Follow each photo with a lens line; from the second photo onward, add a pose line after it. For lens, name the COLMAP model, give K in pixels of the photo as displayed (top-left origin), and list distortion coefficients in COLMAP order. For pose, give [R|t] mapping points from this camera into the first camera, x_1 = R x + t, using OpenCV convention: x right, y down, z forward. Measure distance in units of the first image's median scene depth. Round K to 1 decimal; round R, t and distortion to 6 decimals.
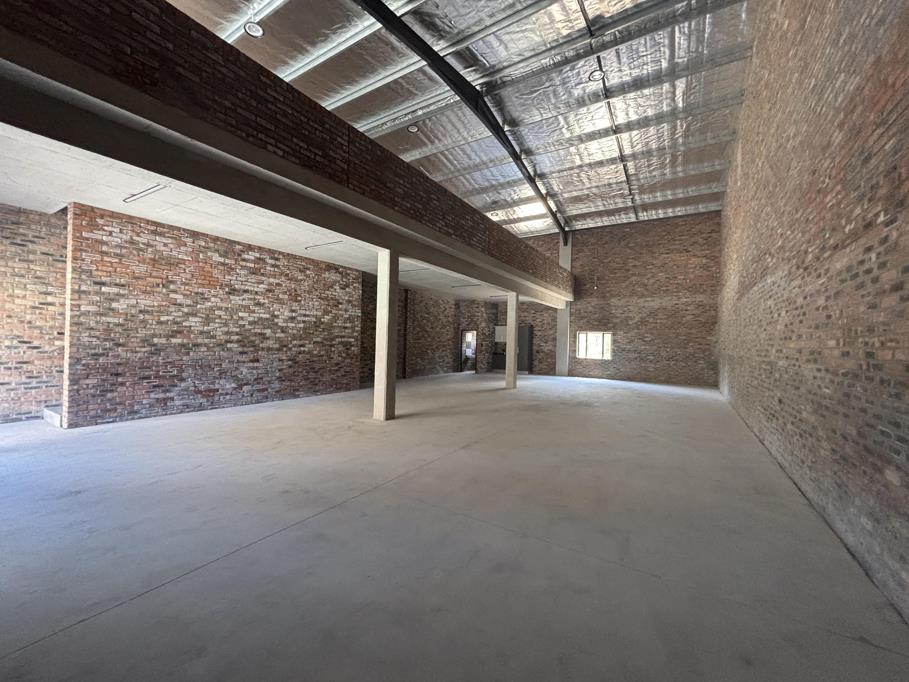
lens RADIAL K [[365.5, 0, 451.1], [0, 365.5, 341.1], [0, 0, 1]] dist [-0.000054, -0.001391]
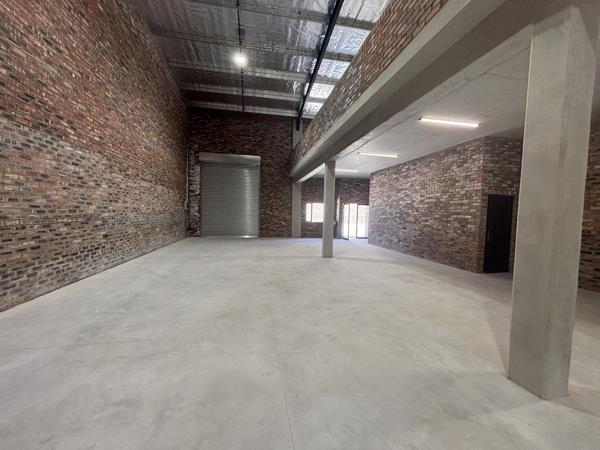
lens RADIAL K [[241.2, 0, 304.1], [0, 241.2, 224.0], [0, 0, 1]] dist [-0.000054, -0.001391]
pose [[-0.712317, -0.009177, -0.701798, 0.539773], [-0.042588, 0.998637, 0.030167, 0.016922], [0.700565, 0.051377, -0.711737, 1.320042]]
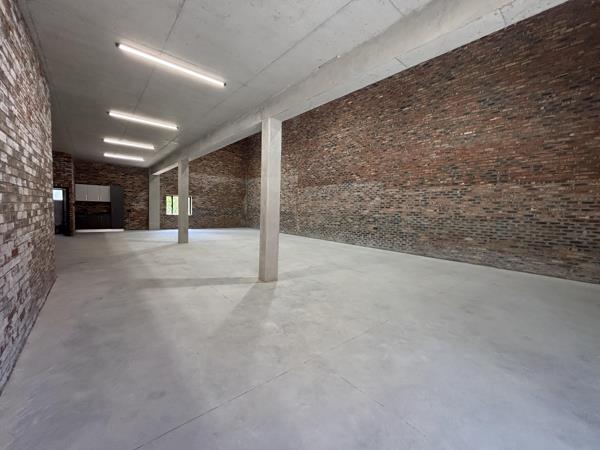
lens RADIAL K [[241.2, 0, 300.0], [0, 241.2, 225.7], [0, 0, 1]] dist [-0.000054, -0.001391]
pose [[0.292887, -0.077437, 0.953006, -0.617448], [-0.025547, 0.995725, 0.088760, -0.007918], [-0.955806, -0.050343, 0.289656, 0.540531]]
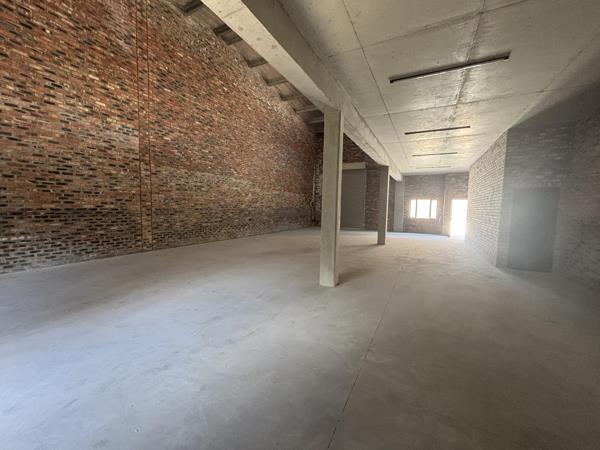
lens RADIAL K [[241.2, 0, 299.2], [0, 241.2, 224.7], [0, 0, 1]] dist [-0.000054, -0.001391]
pose [[-0.995513, -0.039175, -0.086135, 0.322243], [-0.045403, 0.996401, 0.071579, 0.012570], [0.083021, 0.075168, -0.993709, 1.792713]]
